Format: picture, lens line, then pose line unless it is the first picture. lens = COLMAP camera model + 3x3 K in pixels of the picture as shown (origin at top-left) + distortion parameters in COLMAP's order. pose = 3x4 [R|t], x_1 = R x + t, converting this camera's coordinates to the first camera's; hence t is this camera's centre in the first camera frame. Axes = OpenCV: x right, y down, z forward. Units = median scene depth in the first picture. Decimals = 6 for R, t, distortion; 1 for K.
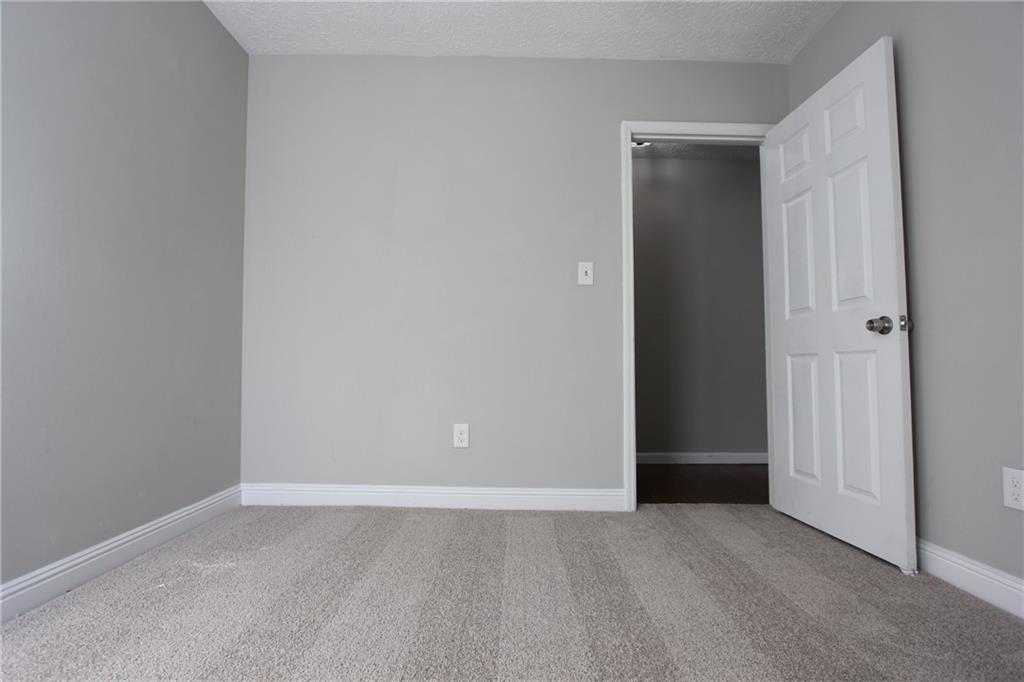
lens RADIAL K [[473.1, 0, 513.8], [0, 473.1, 348.6], [0, 0, 1]] dist [-0.015055, -0.000381]
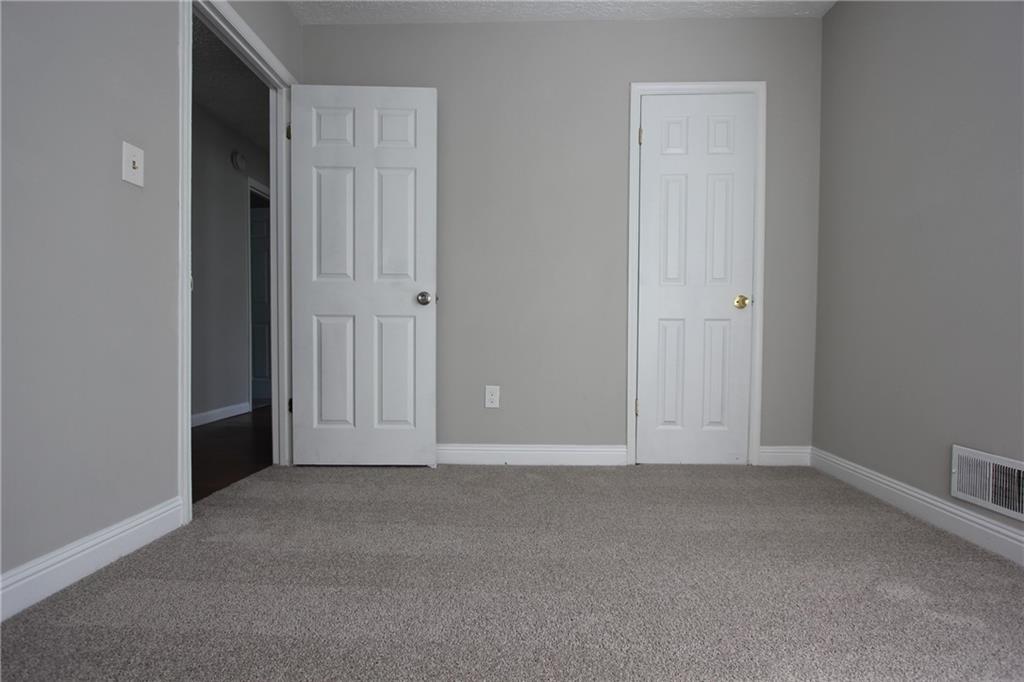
lens RADIAL K [[473.1, 0, 513.8], [0, 473.1, 348.6], [0, 0, 1]] dist [-0.015055, -0.000381]
pose [[0.026974, -0.032102, 0.999121, -0.499723], [-0.059834, 0.997640, 0.033670, 0.028446], [-0.997844, -0.060690, 0.024989, 0.560852]]
